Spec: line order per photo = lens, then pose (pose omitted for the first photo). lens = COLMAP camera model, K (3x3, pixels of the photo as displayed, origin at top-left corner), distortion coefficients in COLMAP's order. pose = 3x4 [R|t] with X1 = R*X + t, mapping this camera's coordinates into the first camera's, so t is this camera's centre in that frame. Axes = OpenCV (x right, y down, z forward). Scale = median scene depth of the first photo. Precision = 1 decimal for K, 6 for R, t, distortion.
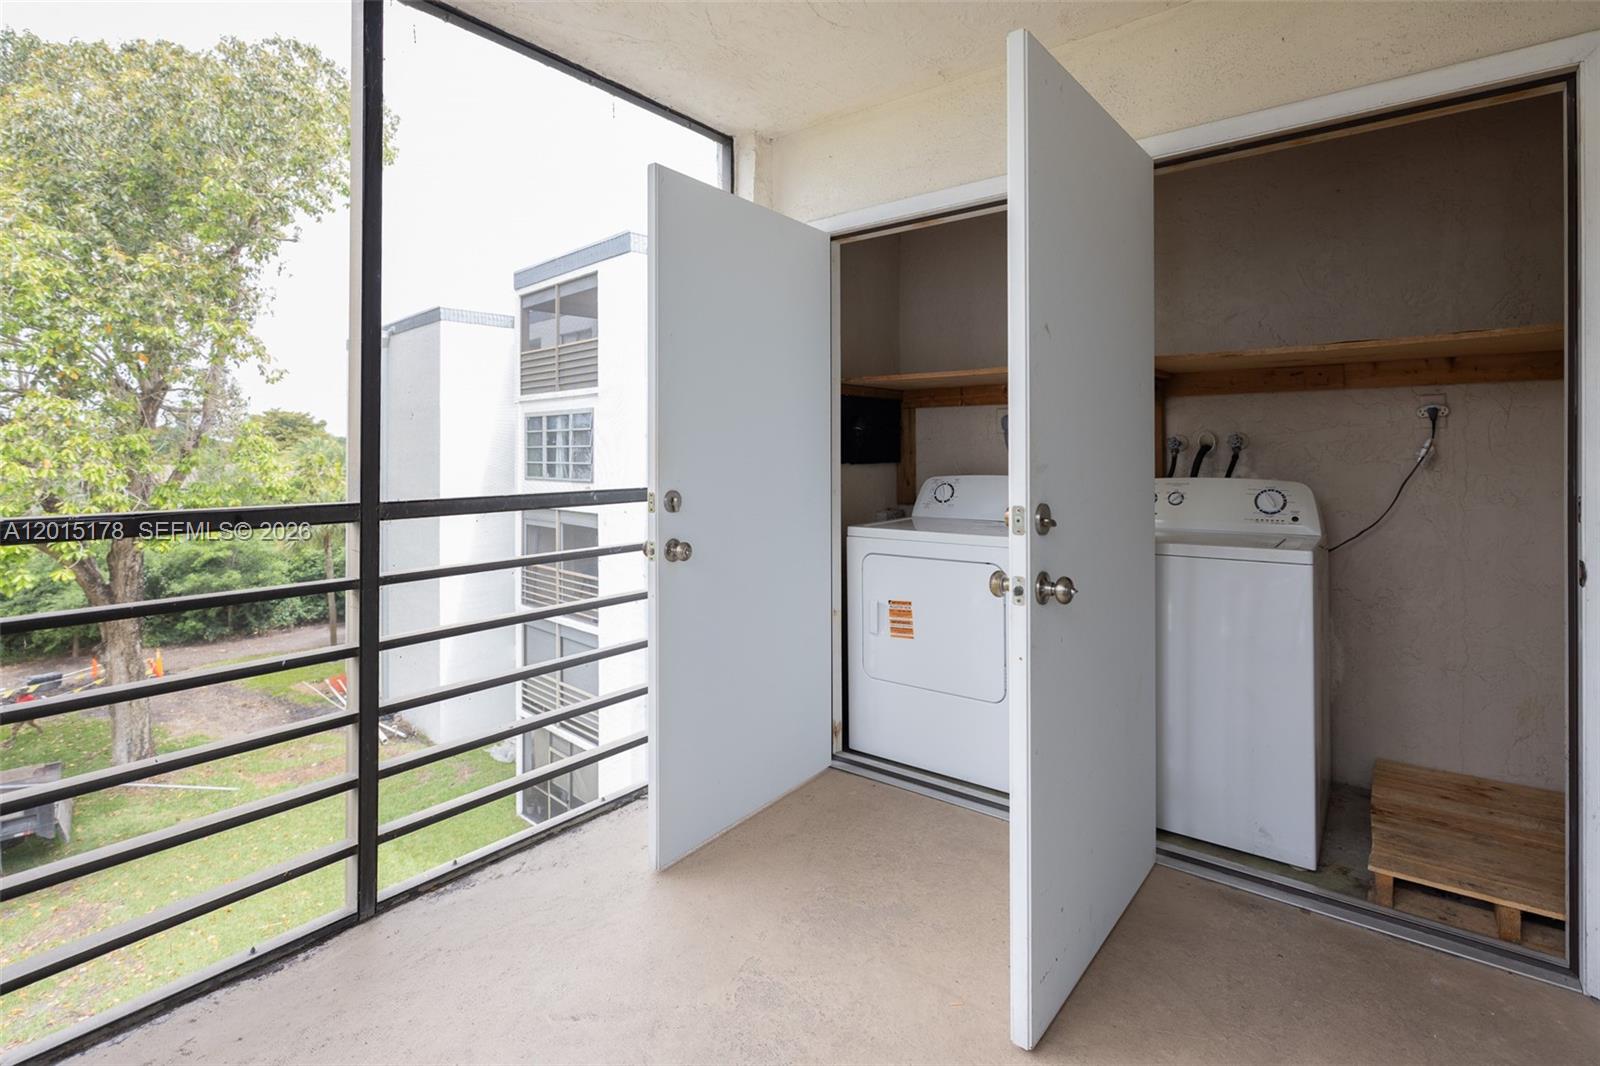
lens RADIAL K [[757.1, 0, 797.0], [0, 757.1, 452.6], [0, 0, 1]] dist [-0.020293, 0.000077]
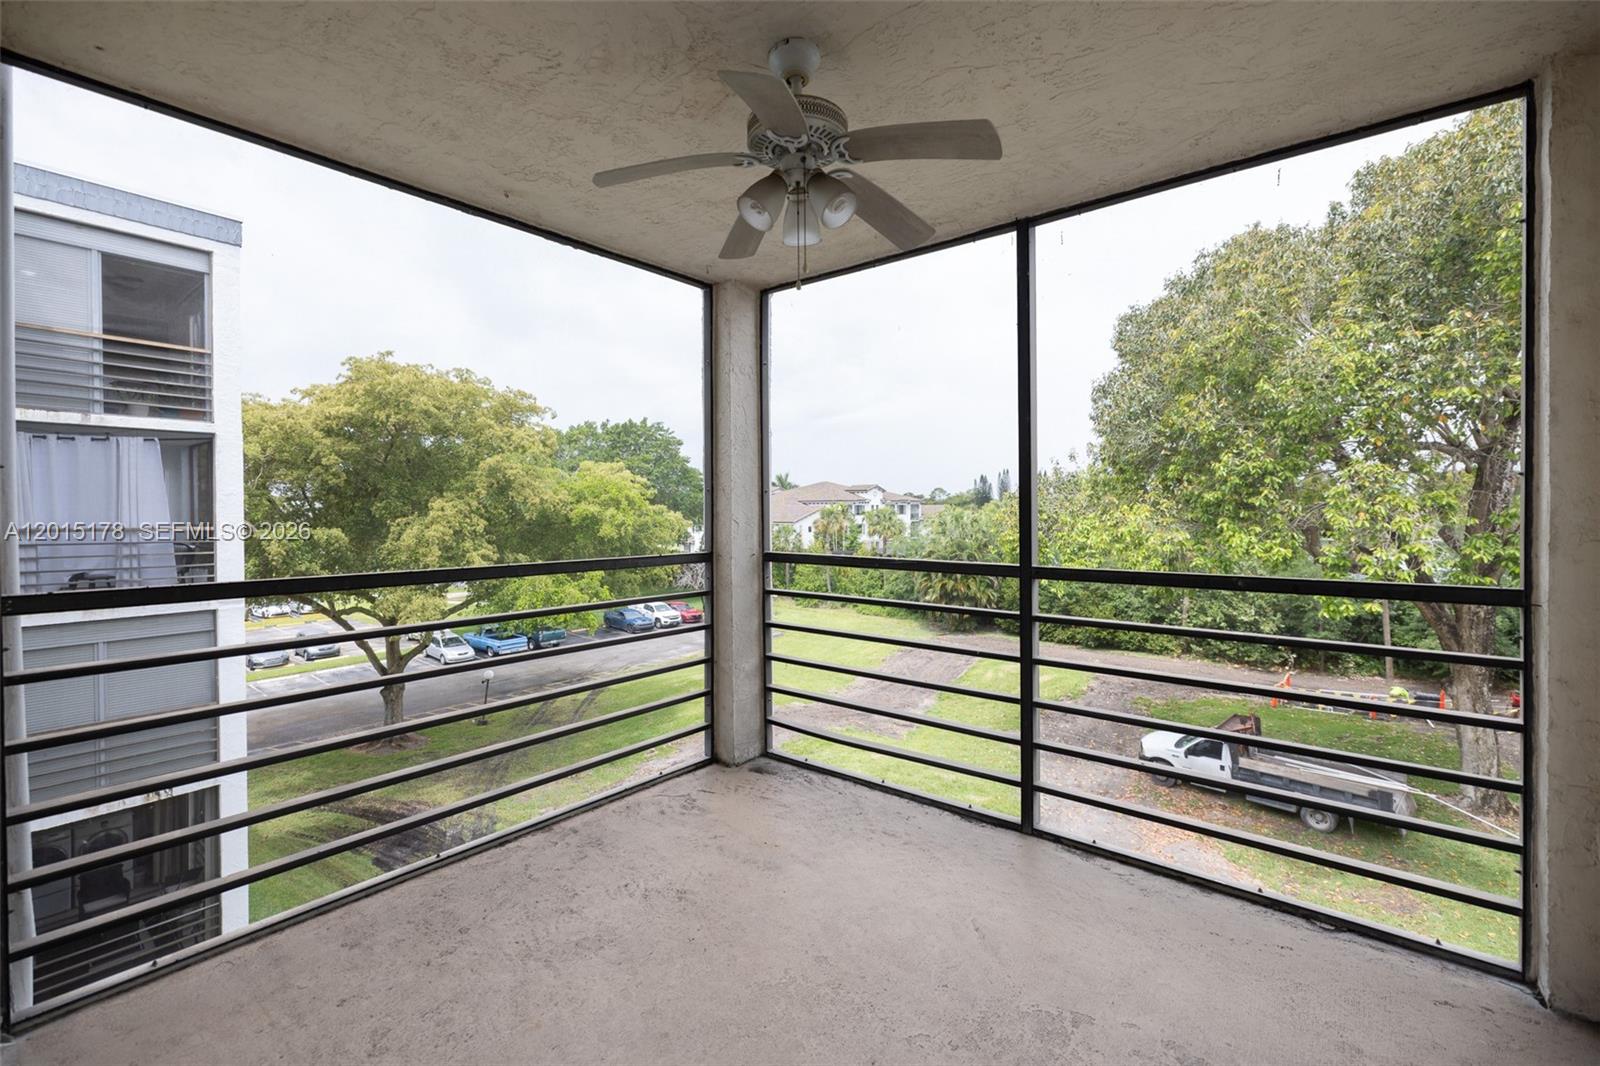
lens RADIAL K [[669.5, 0, 806.1], [0, 669.5, 516.0], [0, 0, 1]] dist [0.002356, 0.000318]
pose [[-0.006523, 0.013571, -0.999887, 0.113083], [0.008004, 0.999877, 0.013519, -0.008203], [0.999947, -0.007915, -0.006631, 0.077073]]
